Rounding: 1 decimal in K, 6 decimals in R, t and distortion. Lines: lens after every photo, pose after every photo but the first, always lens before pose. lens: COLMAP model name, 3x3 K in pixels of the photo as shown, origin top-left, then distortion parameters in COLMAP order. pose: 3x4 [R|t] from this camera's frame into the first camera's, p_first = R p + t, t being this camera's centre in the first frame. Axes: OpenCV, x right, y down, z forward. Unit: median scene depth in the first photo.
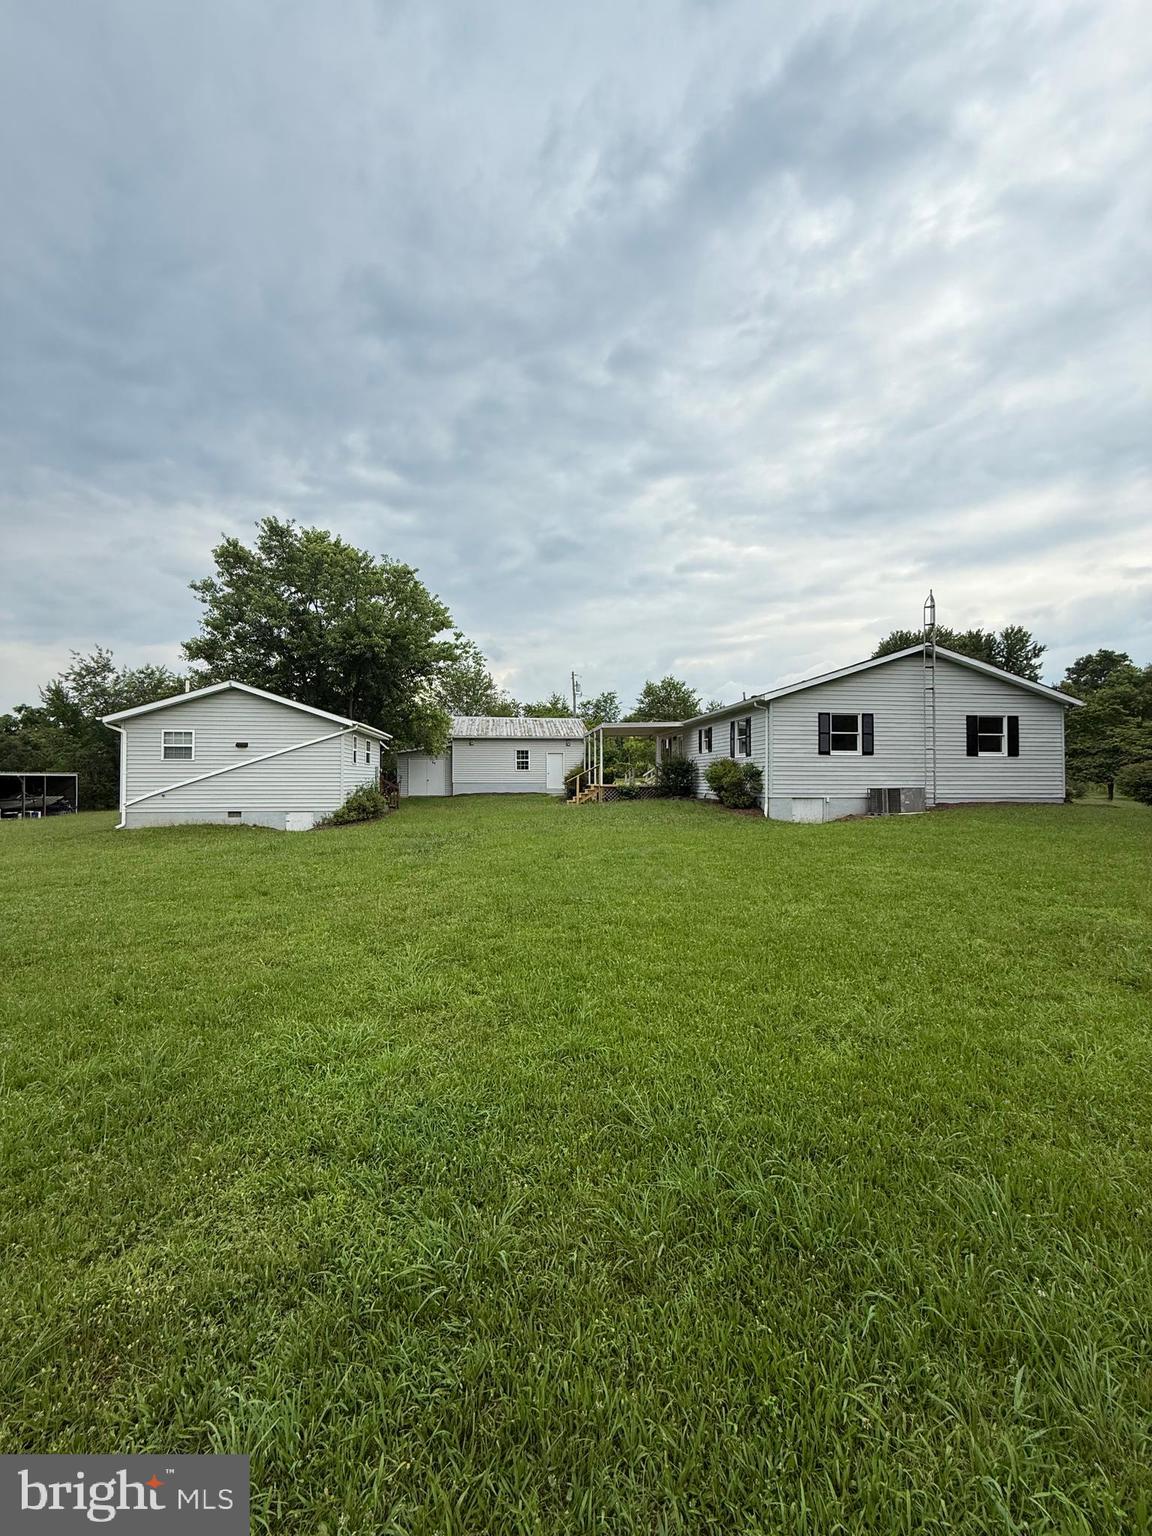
lens RADIAL K [[614.1, 0, 576.7], [0, 614.1, 765.2], [0, 0, 1]] dist [0.000837, 0.000096]
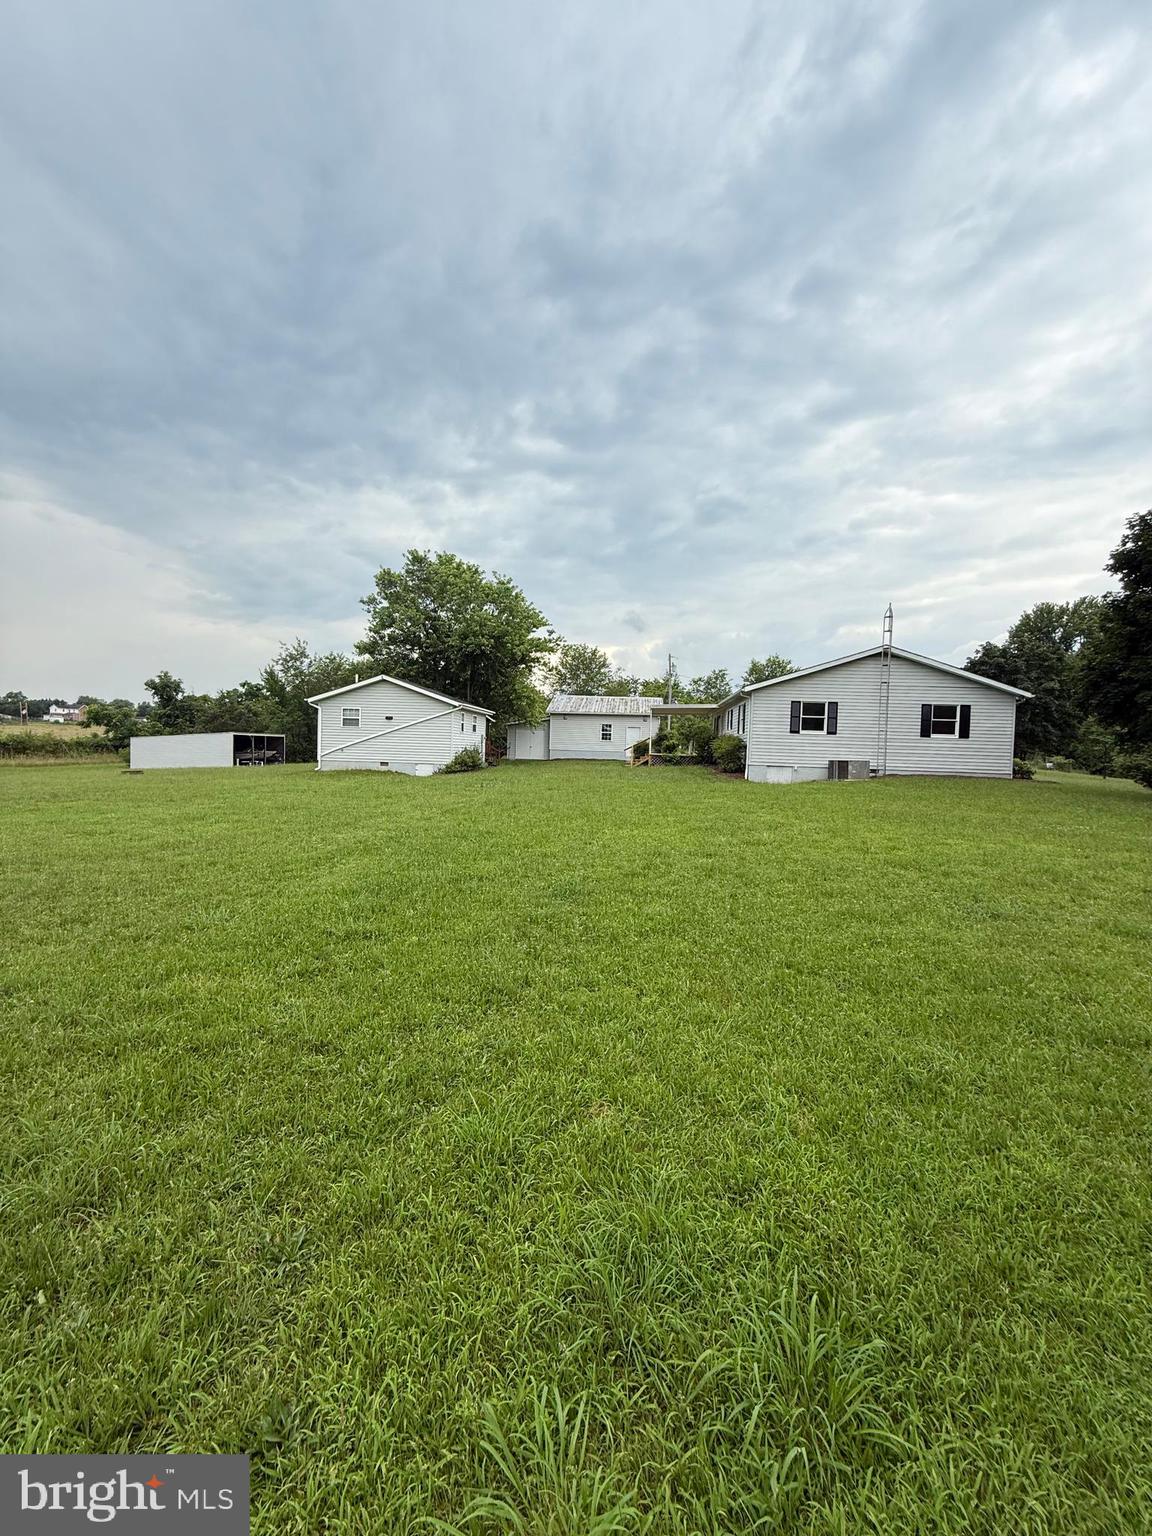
lens RADIAL K [[622.1, 0, 591.7], [0, 622.1, 765.5], [0, 0, 1]] dist [-0.001318, -0.000078]
pose [[0.975840, 0.034329, -0.215772, 0.198722], [-0.024285, 0.998502, 0.049030, -0.002505], [0.217132, -0.042606, 0.975212, -0.274405]]
